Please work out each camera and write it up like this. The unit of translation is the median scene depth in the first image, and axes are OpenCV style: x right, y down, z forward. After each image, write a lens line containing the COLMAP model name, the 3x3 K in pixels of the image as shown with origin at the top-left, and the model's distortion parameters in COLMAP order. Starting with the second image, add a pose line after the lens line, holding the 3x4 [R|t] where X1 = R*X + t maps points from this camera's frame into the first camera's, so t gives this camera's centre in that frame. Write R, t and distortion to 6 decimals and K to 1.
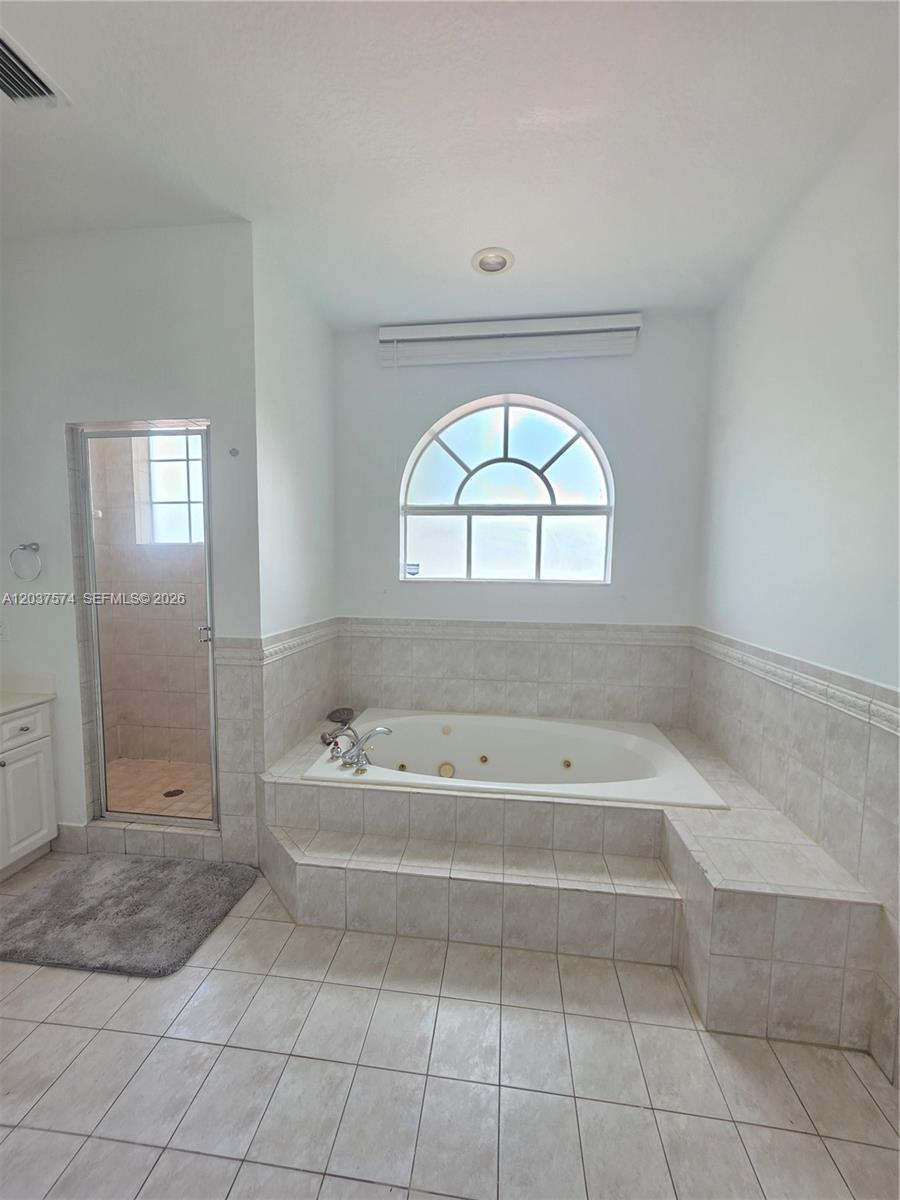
lens RADIAL K [[479.4, 0, 445.7], [0, 479.4, 607.3], [0, 0, 1]] dist [-0.001540, 0.001615]
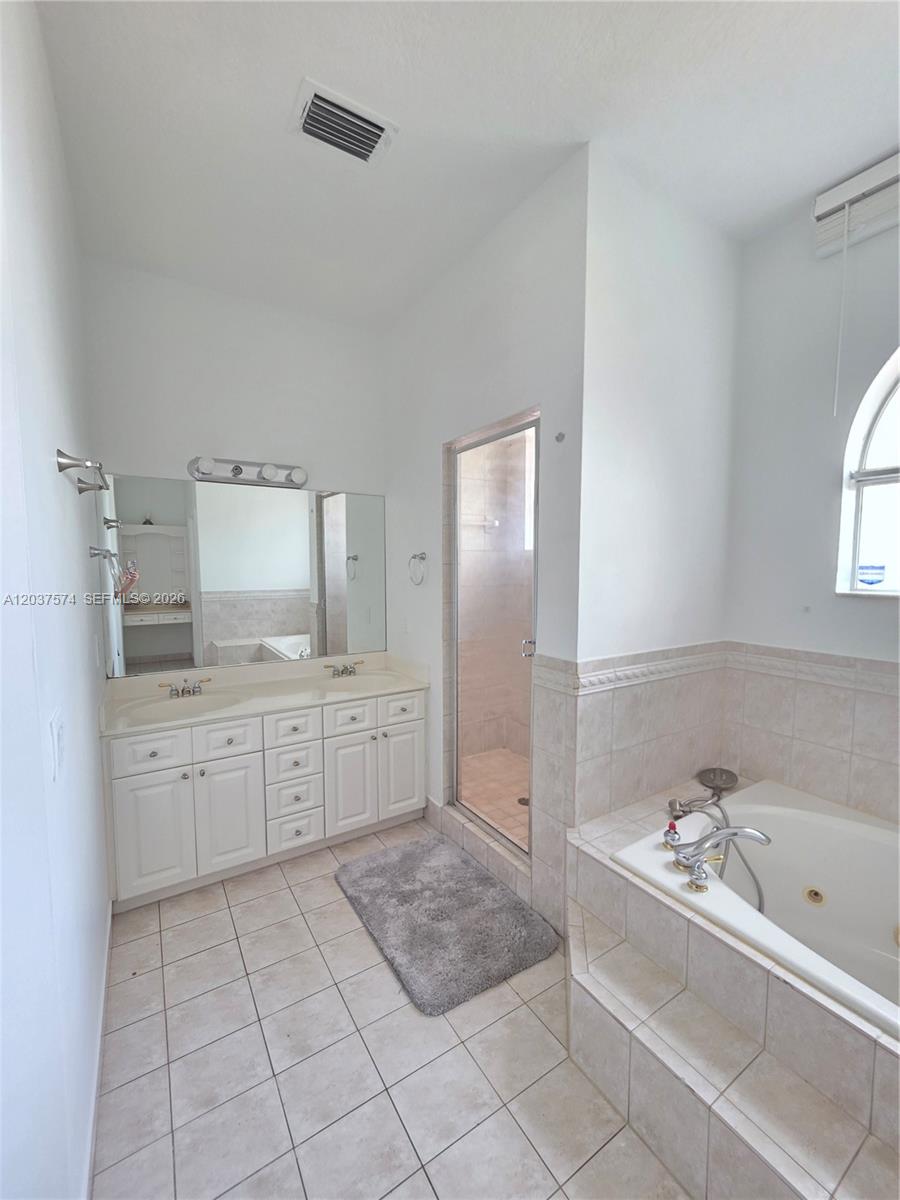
lens RADIAL K [[479.4, 0, 453.7], [0, 479.4, 603.0], [0, 0, 1]] dist [-0.001540, 0.001615]
pose [[0.634215, 0.050895, -0.771480, 0.093330], [-0.058655, 0.998123, 0.017628, -0.034412], [0.770929, 0.034071, 0.636010, 0.302162]]
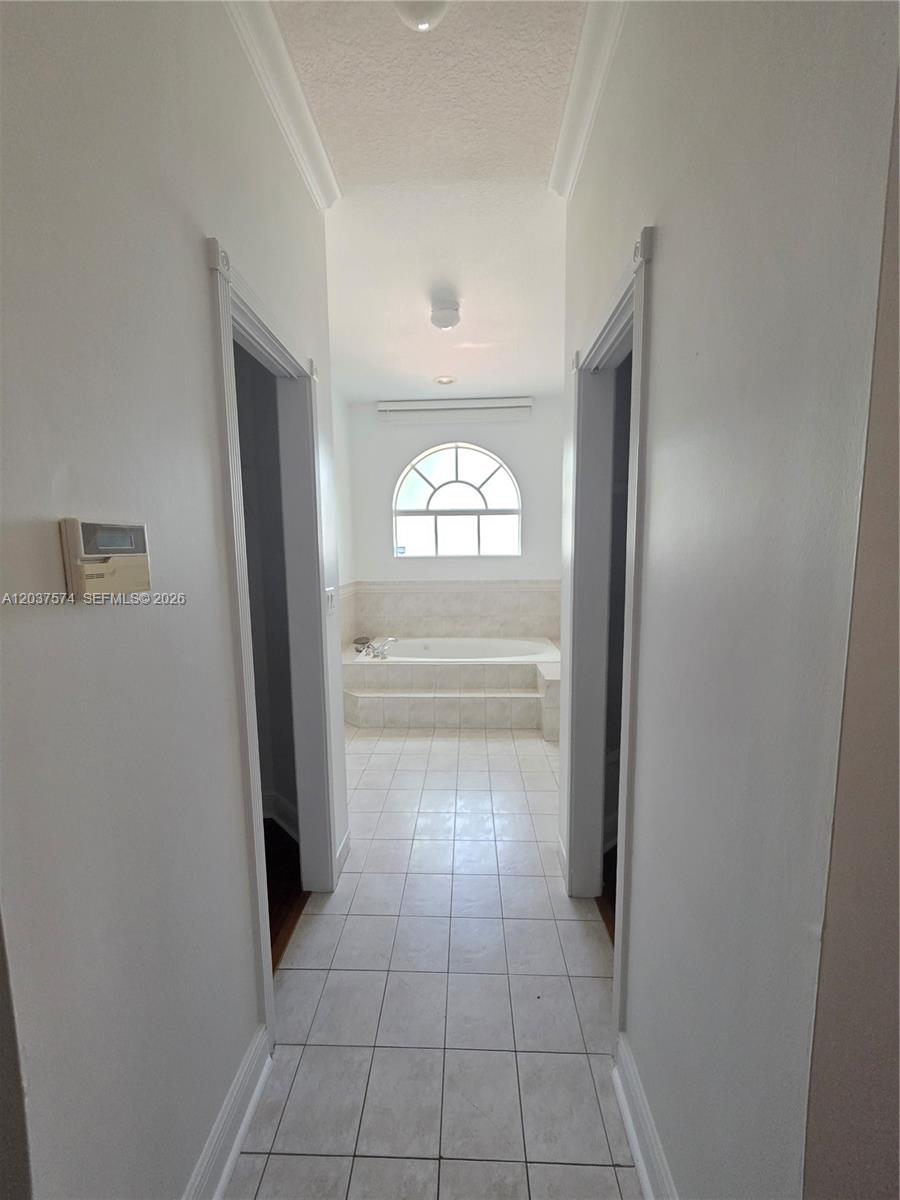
lens RADIAL K [[479.4, 0, 447.6], [0, 479.4, 609.1], [0, 0, 1]] dist [-0.001540, 0.001615]
pose [[0.996205, -0.034316, 0.079994, -0.069612], [0.030922, 0.998584, 0.043286, 0.073155], [-0.081366, -0.040648, 0.995855, -0.851492]]
